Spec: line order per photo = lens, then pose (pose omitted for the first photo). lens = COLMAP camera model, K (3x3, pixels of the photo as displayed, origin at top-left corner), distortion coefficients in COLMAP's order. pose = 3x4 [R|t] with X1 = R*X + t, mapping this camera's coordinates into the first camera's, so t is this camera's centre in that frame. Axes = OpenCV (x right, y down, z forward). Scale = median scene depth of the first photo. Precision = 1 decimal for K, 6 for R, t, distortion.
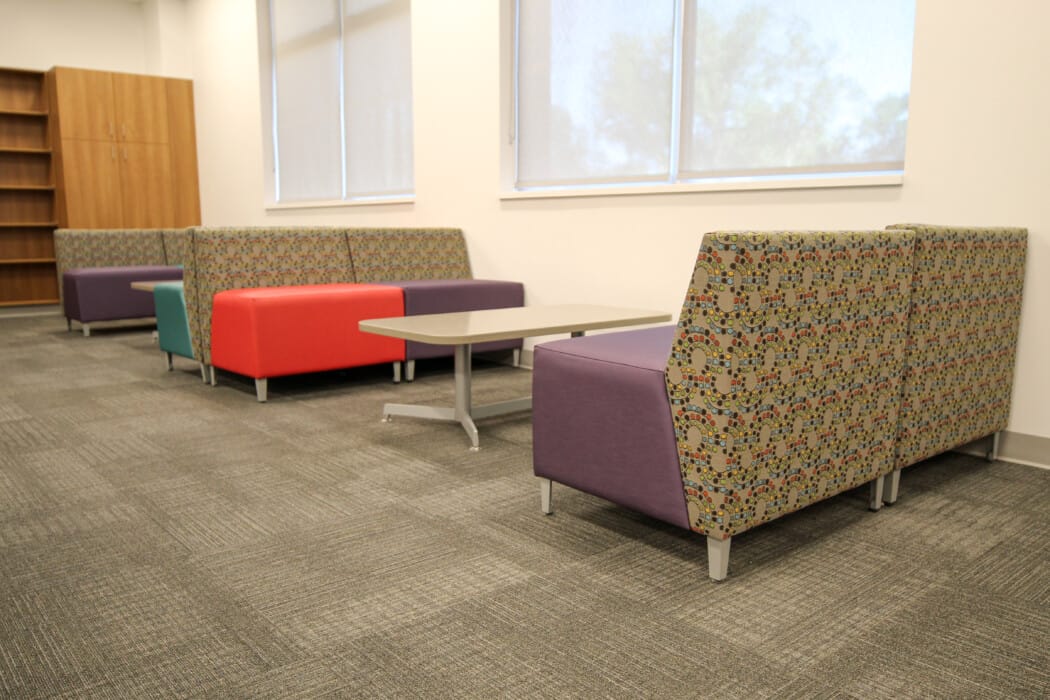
lens RADIAL K [[818.1, 0, 525.0], [0, 818.1, 350.0], [0, 0, 1]] dist [-0.030963, 0.002619]
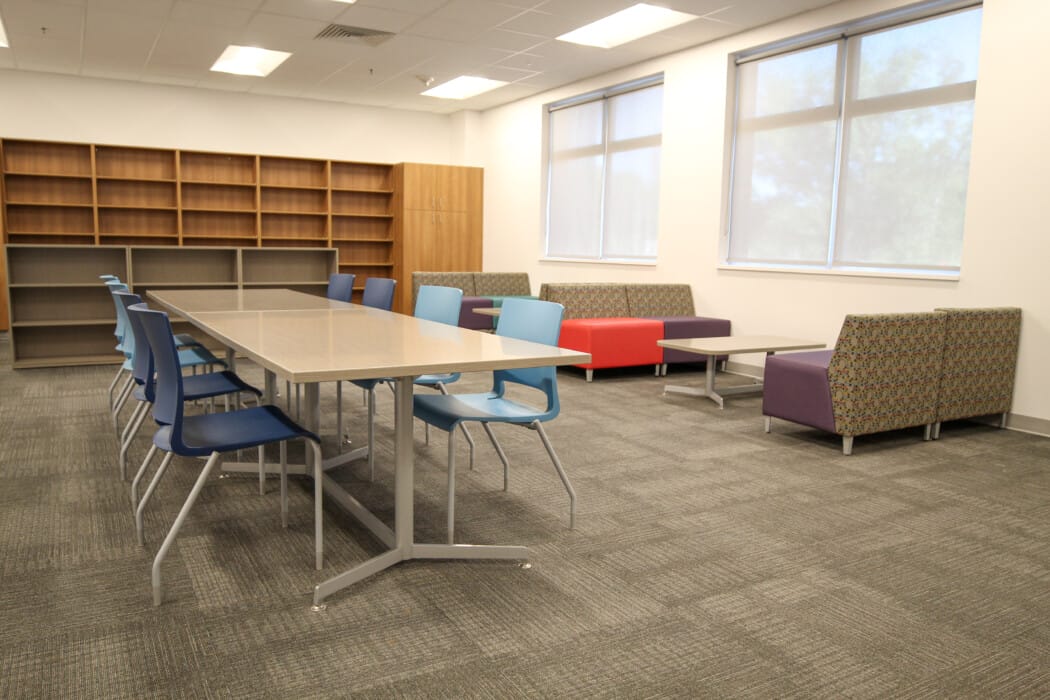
lens RADIAL K [[796.7, 0, 525.0], [0, 796.7, 350.0], [0, 0, 1]] dist [-0.009987, -0.000802]
pose [[0.985138, 0.042541, -0.166414, -0.196156], [-0.045694, 0.998840, -0.015167, 0.028615], [0.165576, 0.022546, 0.985939, -0.900306]]
